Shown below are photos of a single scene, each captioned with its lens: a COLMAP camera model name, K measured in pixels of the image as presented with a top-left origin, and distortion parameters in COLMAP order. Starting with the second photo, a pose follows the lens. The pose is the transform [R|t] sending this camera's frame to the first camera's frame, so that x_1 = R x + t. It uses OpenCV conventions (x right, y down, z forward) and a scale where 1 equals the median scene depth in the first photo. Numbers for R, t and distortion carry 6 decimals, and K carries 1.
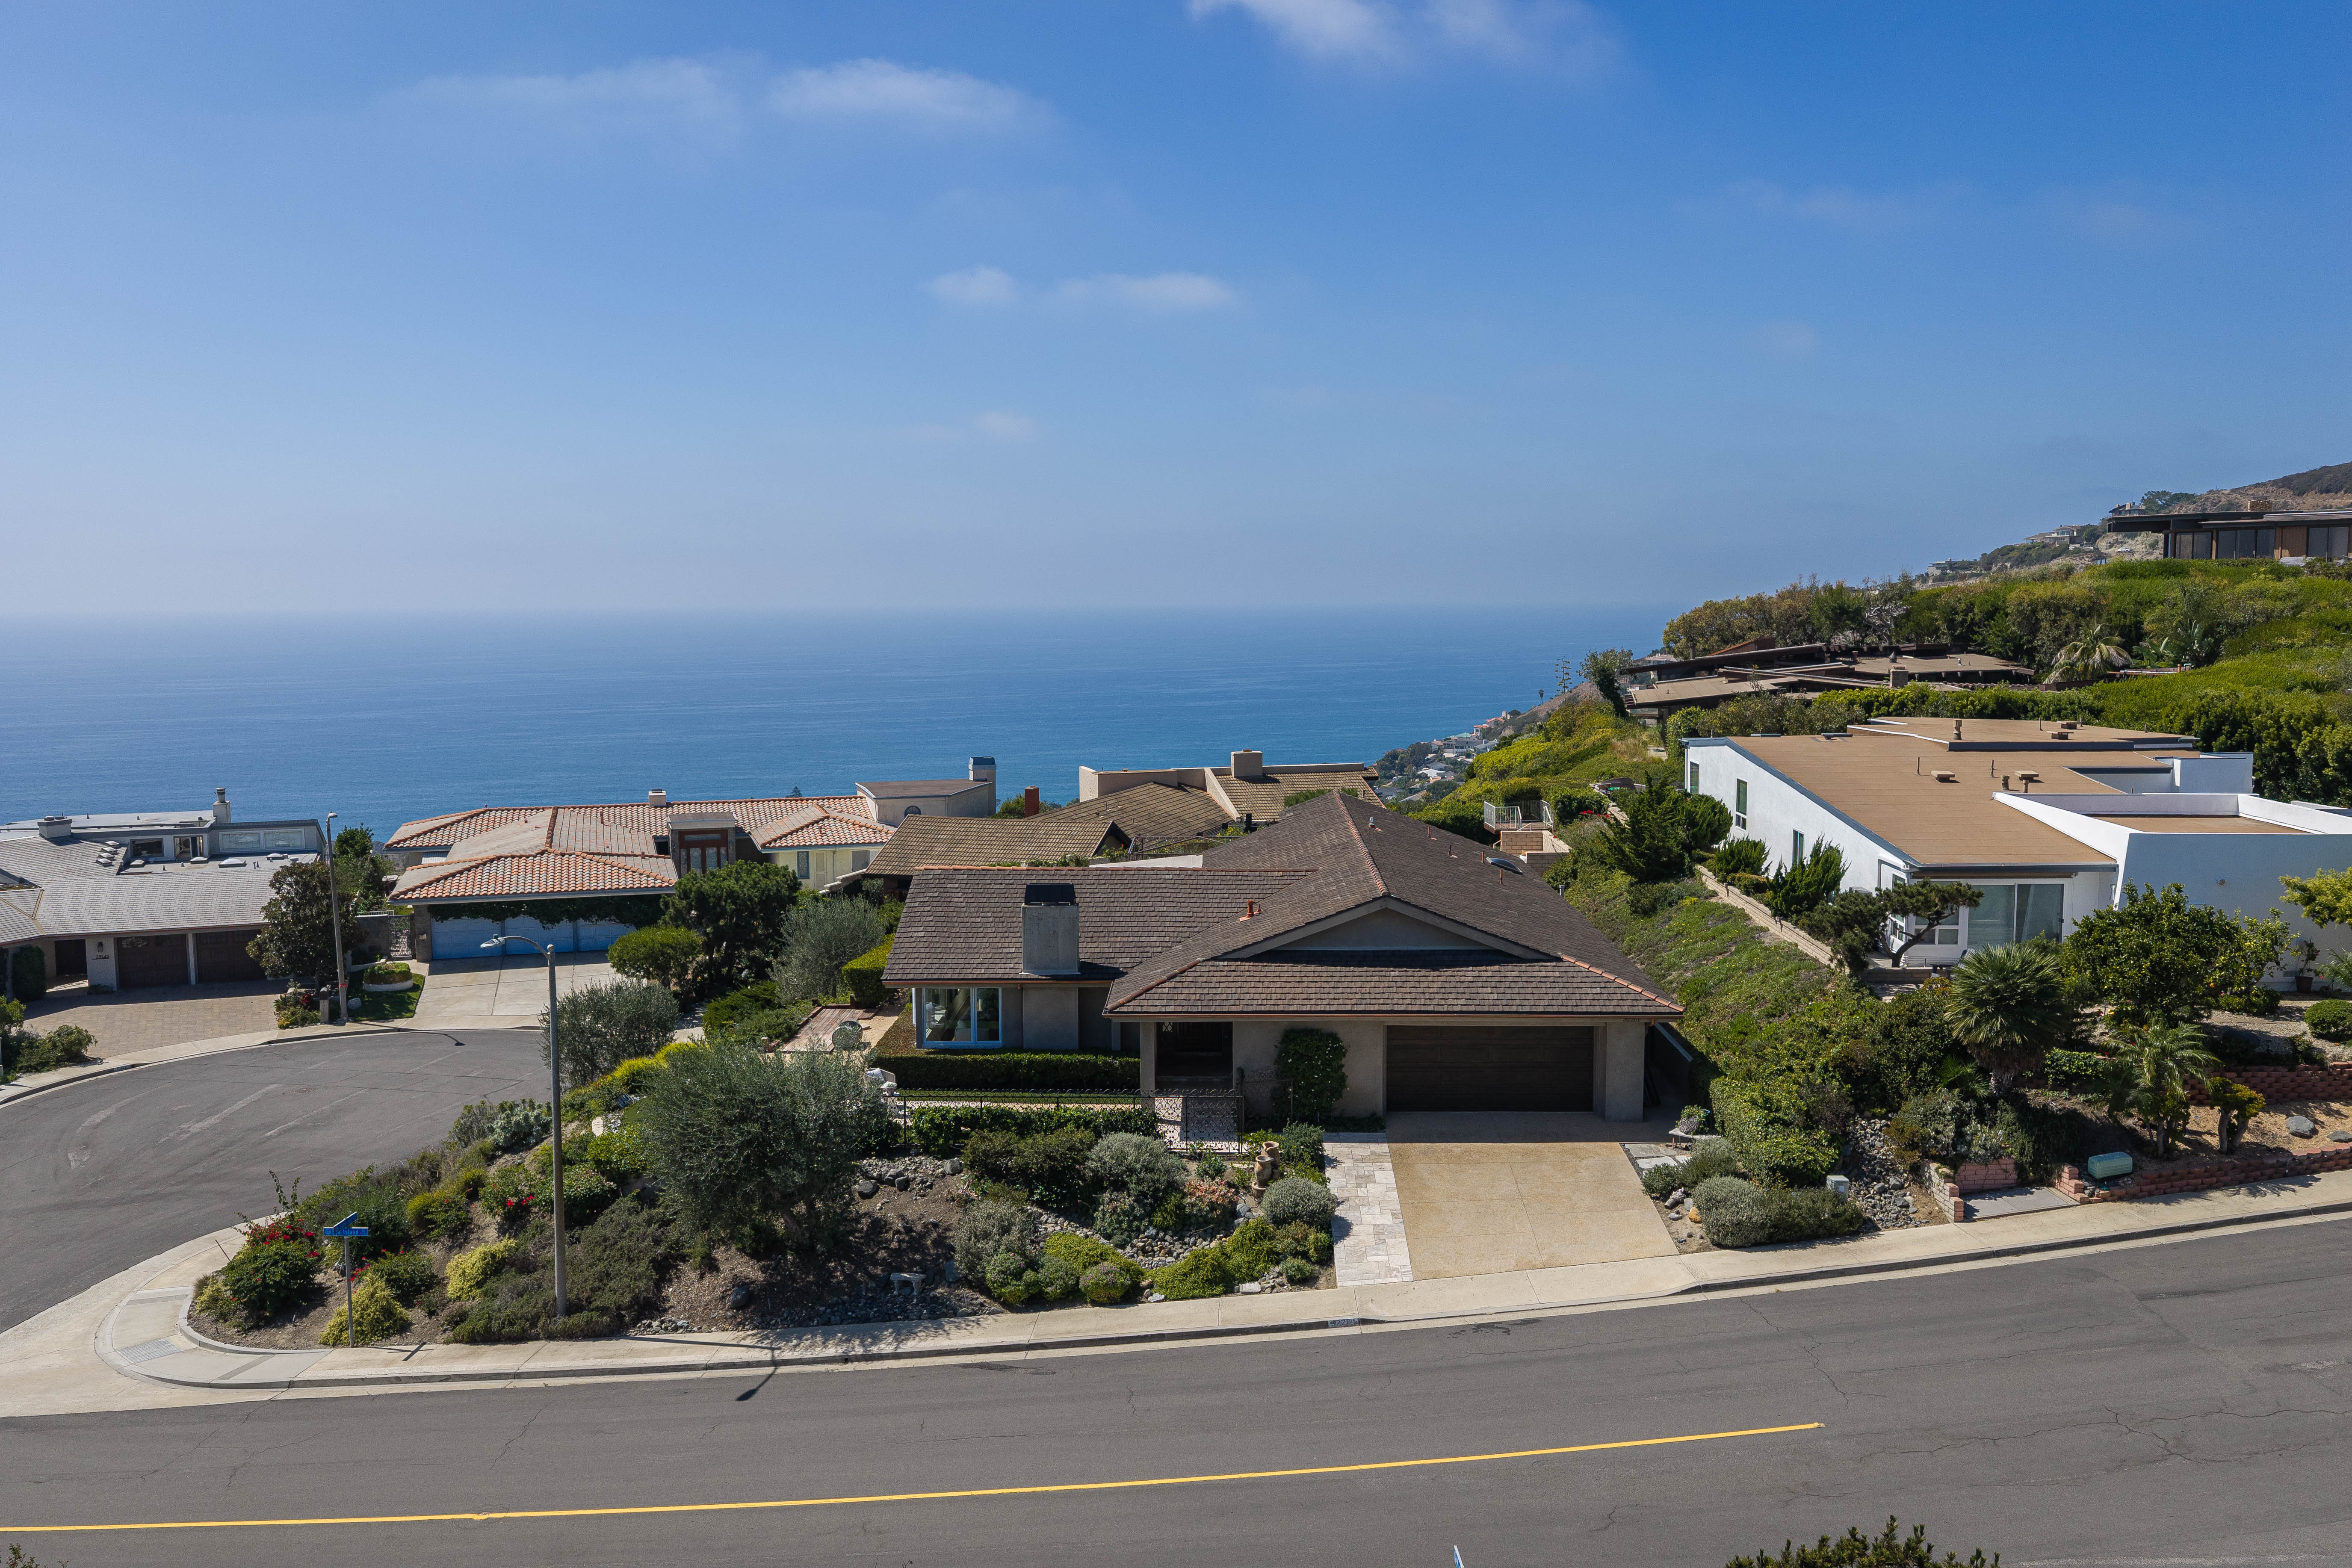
lens RADIAL K [[1959.1, 0, 1160.0], [0, 1959.1, 779.7], [0, 0, 1]] dist [0.026120, -0.042105]
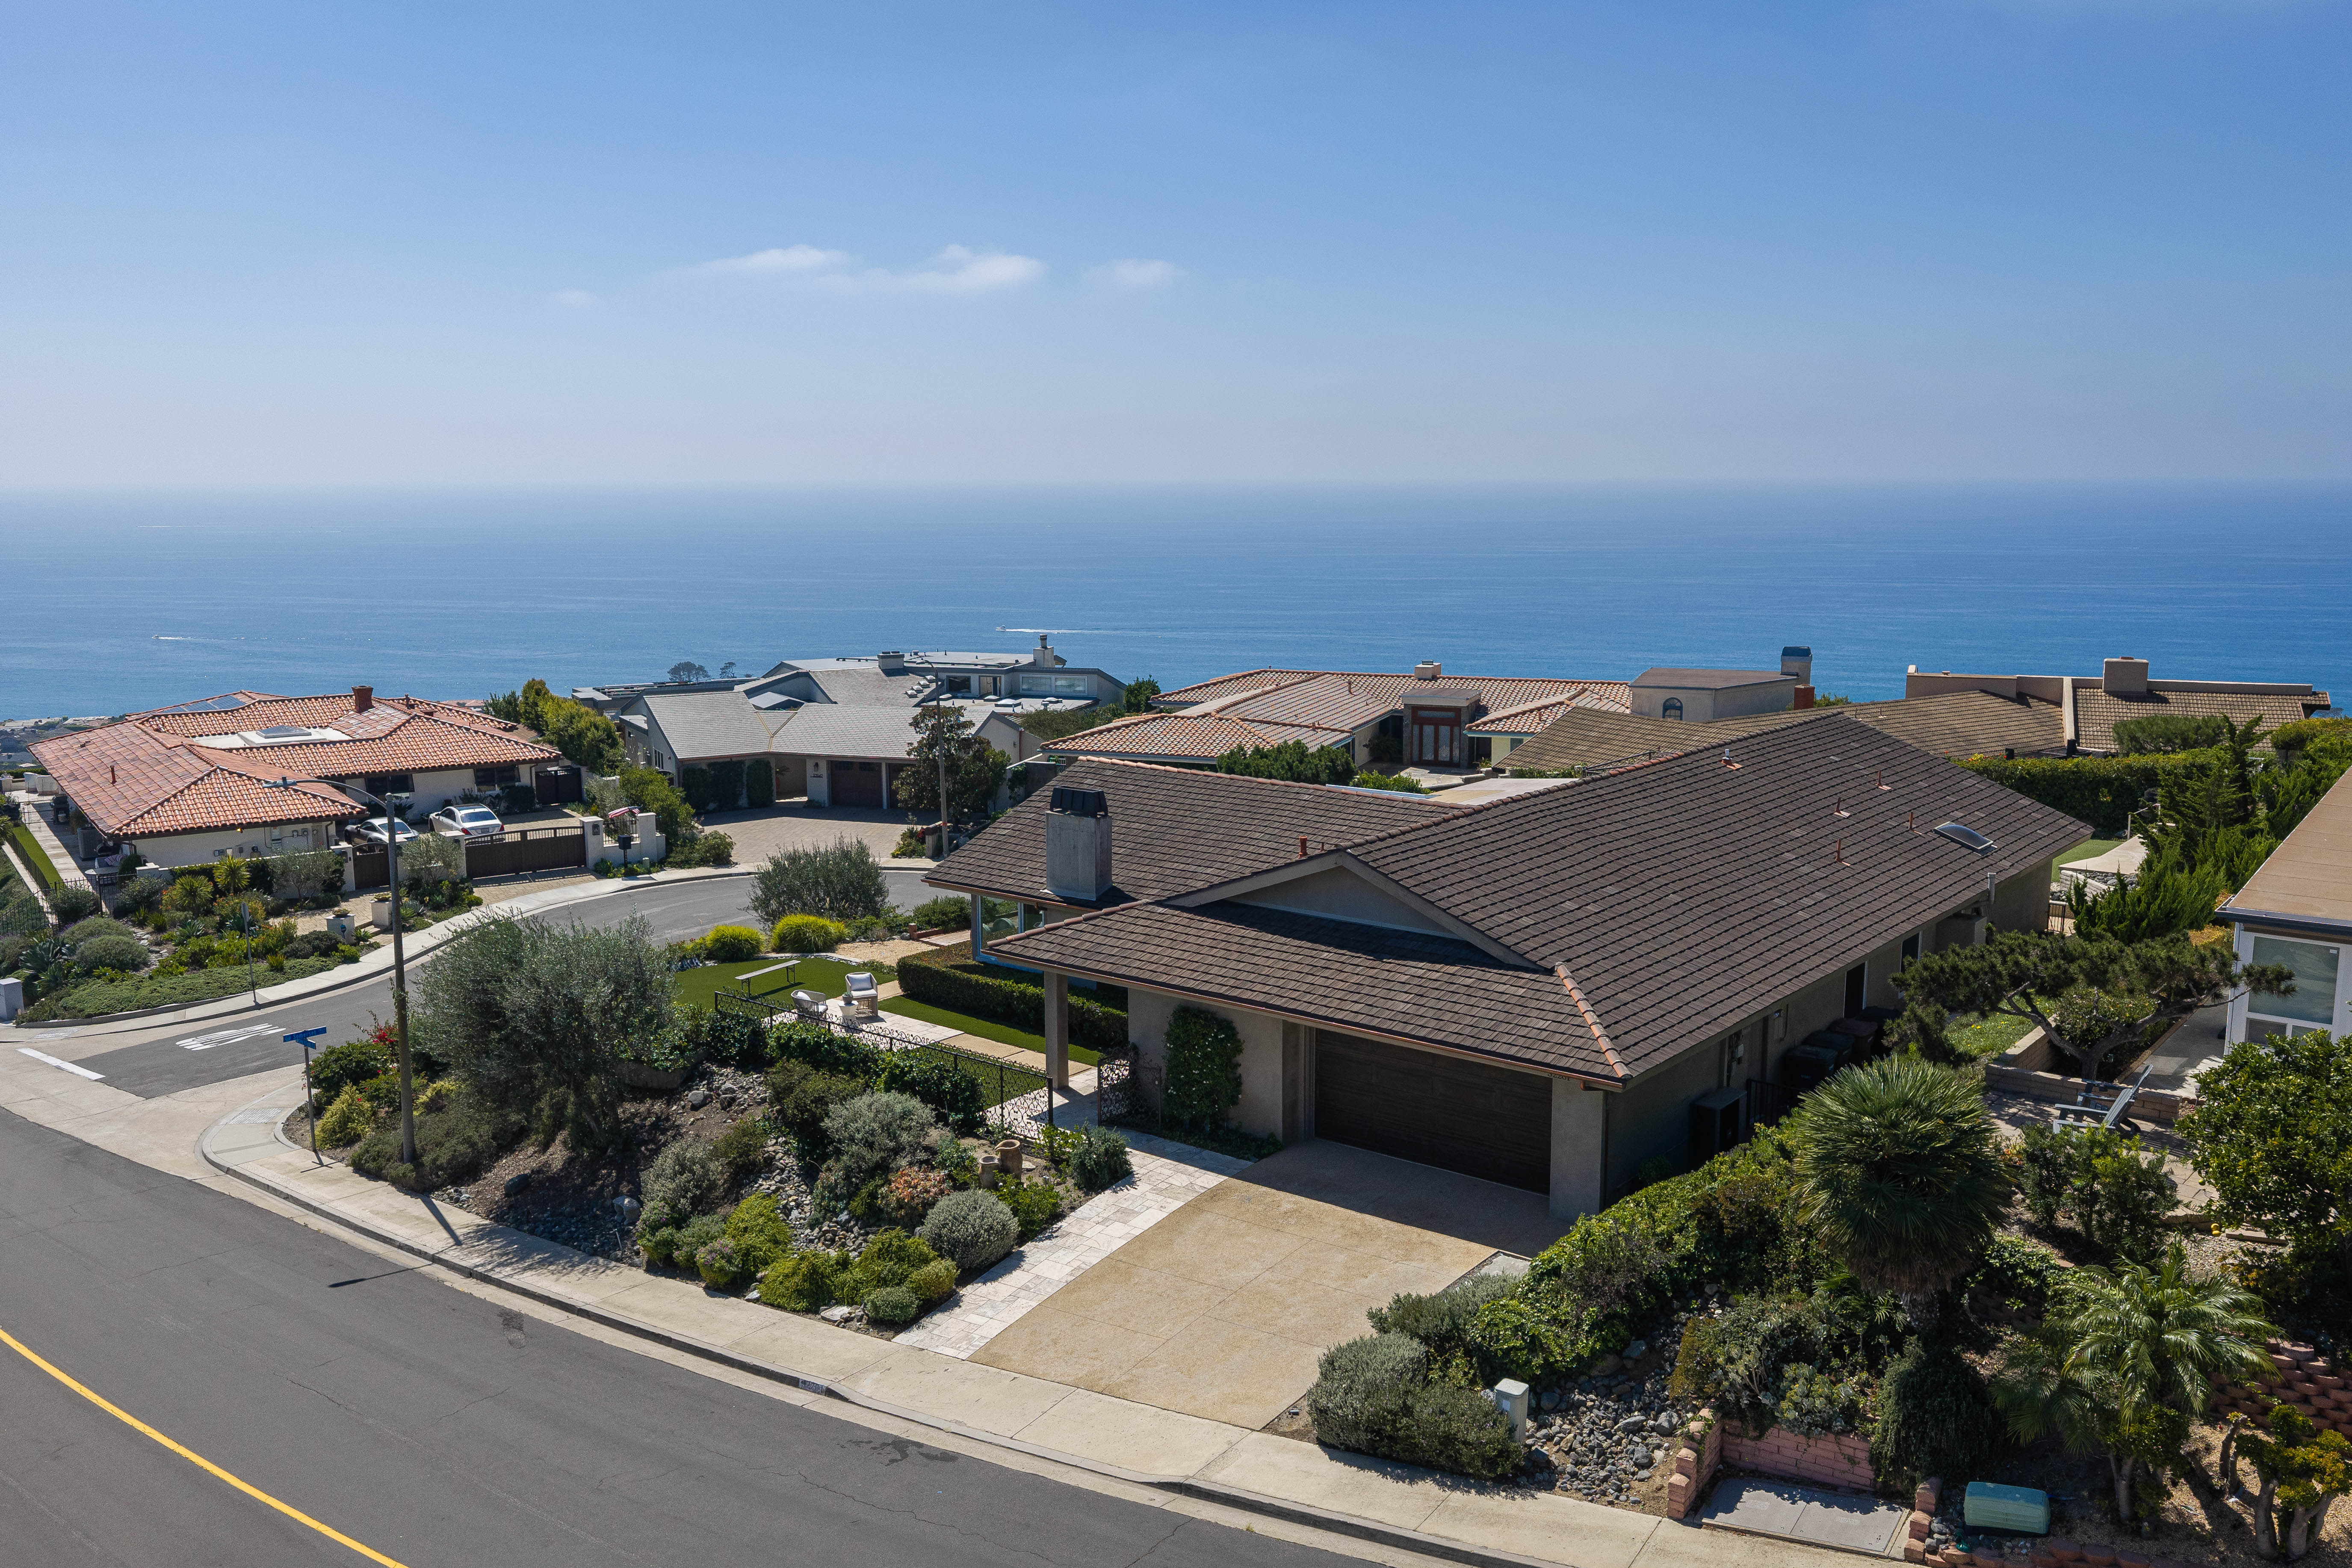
lens RADIAL K [[1959.1, 0, 1165.9], [0, 1959.1, 787.1], [0, 0, 1]] dist [0.026120, -0.042105]
pose [[0.798534, 0.100423, -0.593514, 0.509339], [-0.059245, 0.994310, 0.088527, -0.026221], [0.599027, -0.035529, 0.799940, 0.381503]]
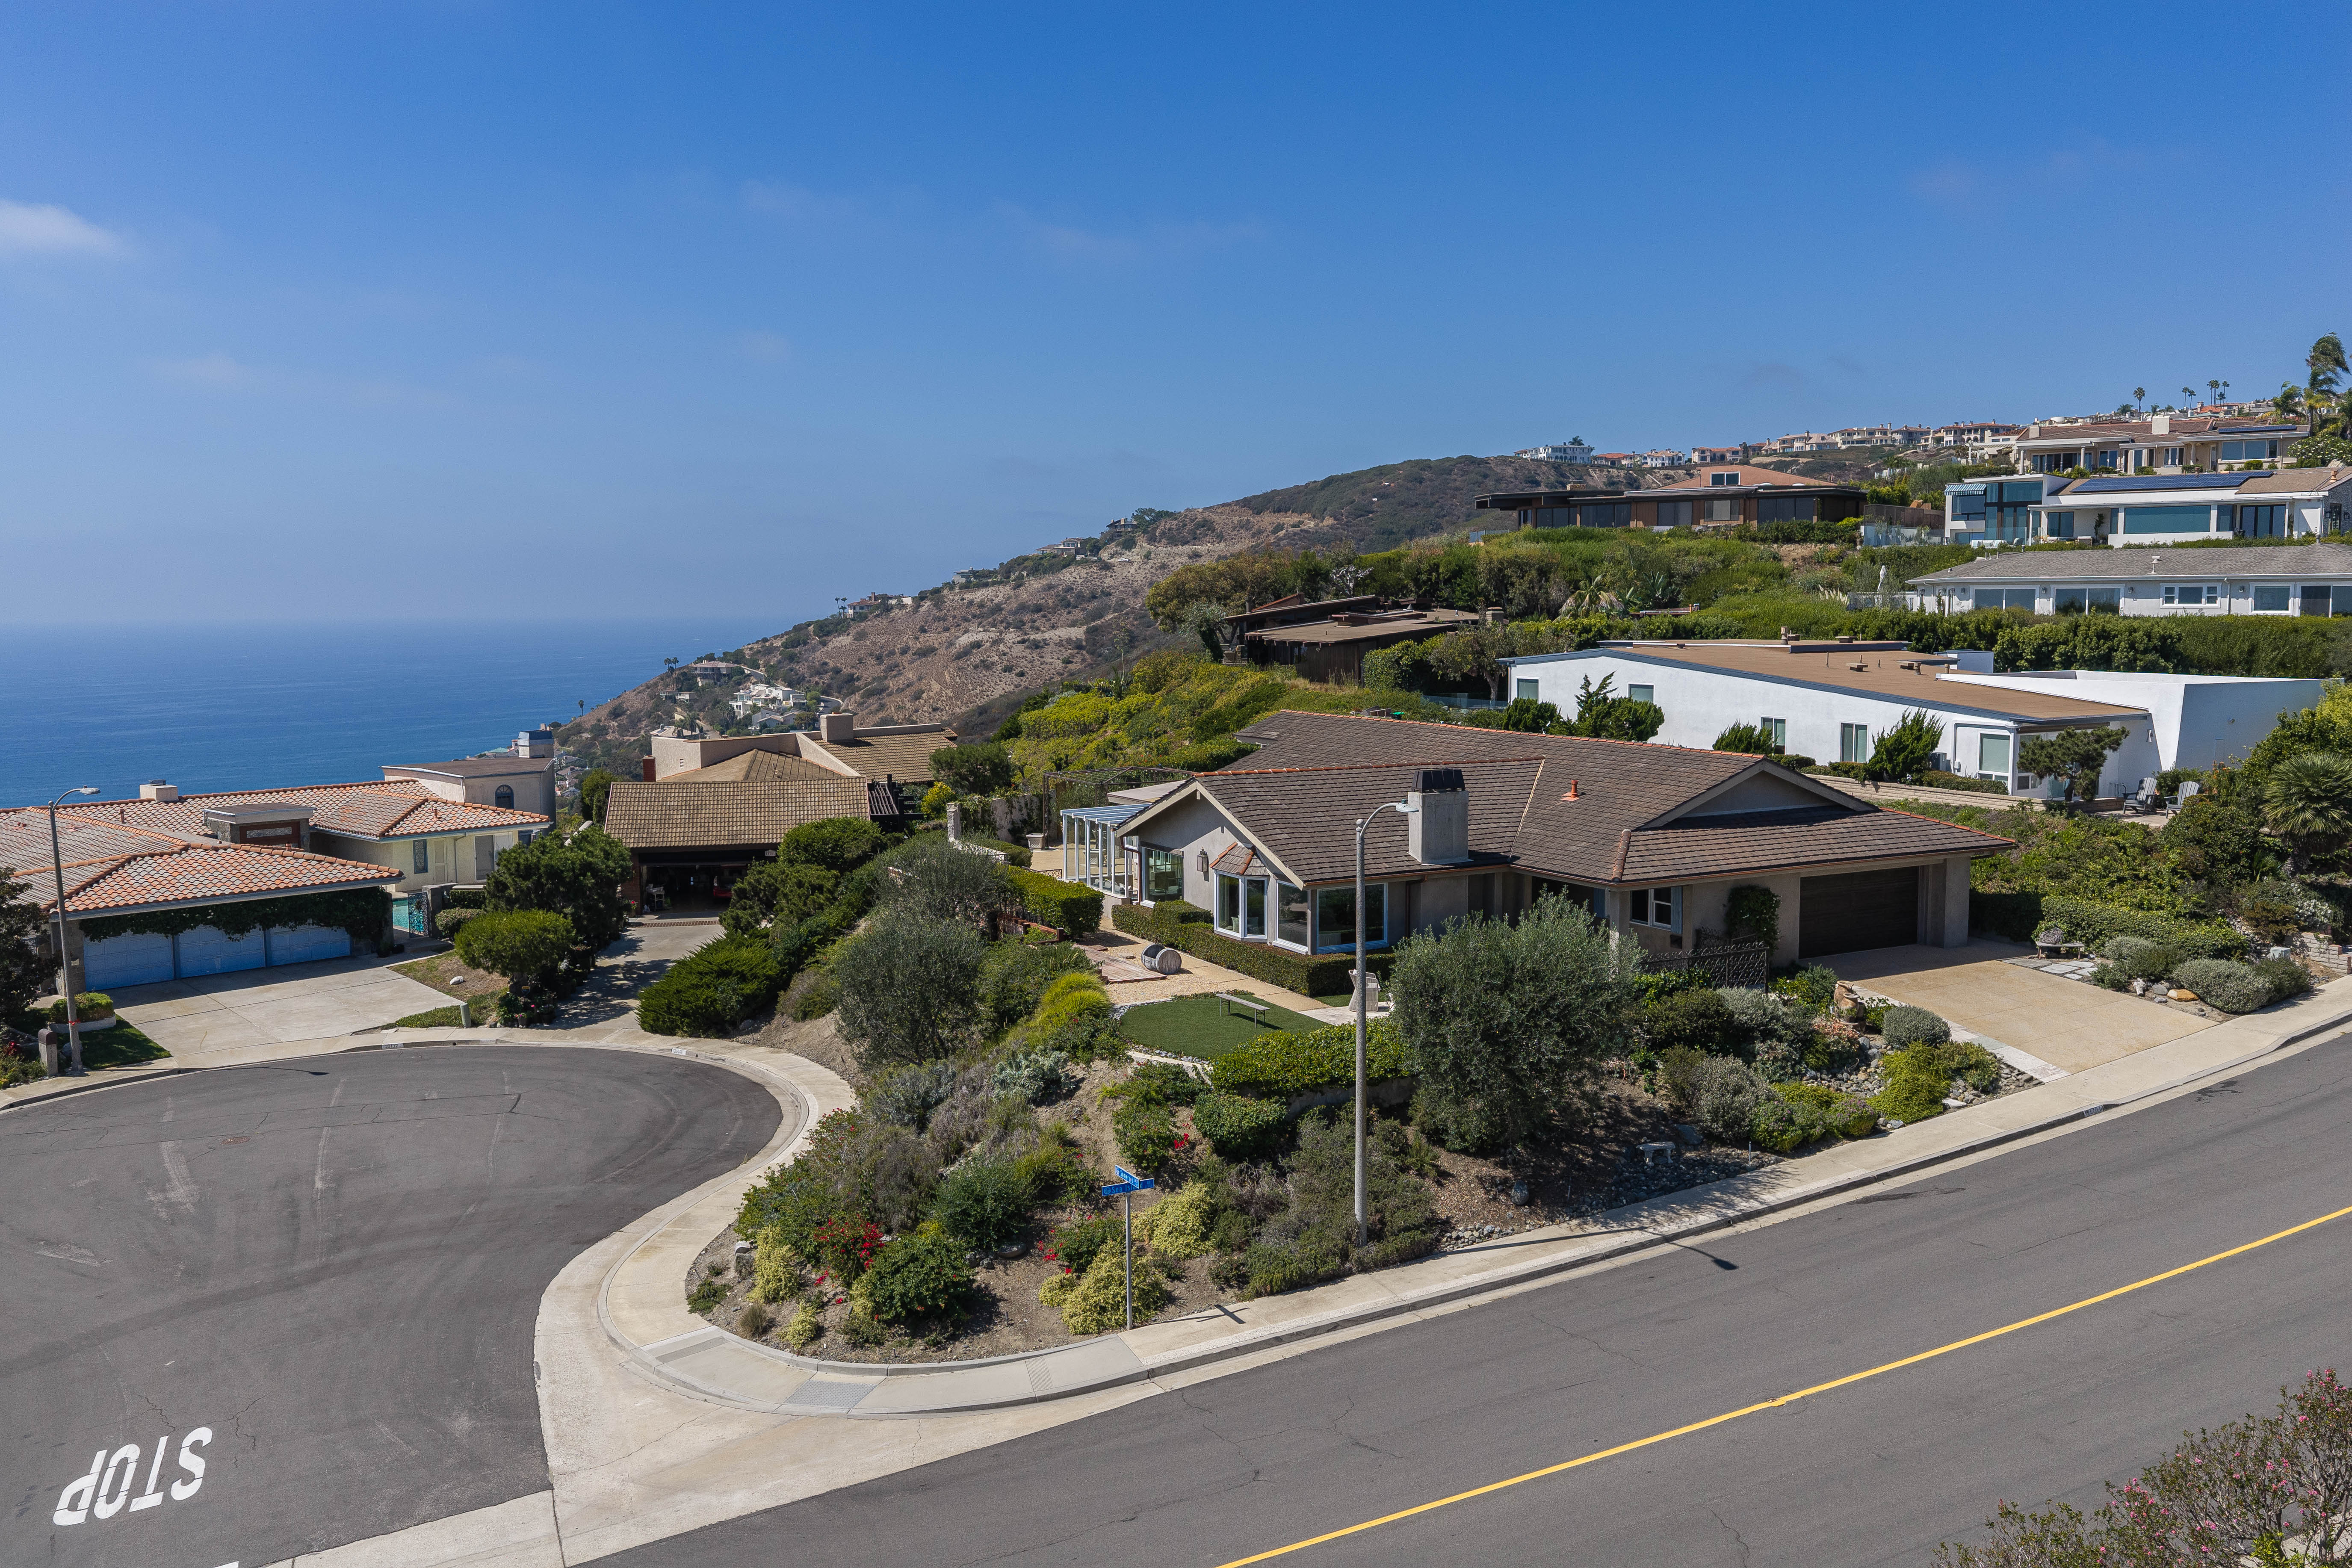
lens RADIAL K [[1959.1, 0, 1170.6], [0, 1959.1, 791.0], [0, 0, 1]] dist [0.026120, -0.042105]
pose [[0.868124, -0.049961, 0.493827, -0.702667], [0.050834, 0.998639, 0.011669, 0.048909], [-0.493738, 0.014973, 0.869482, 0.243076]]
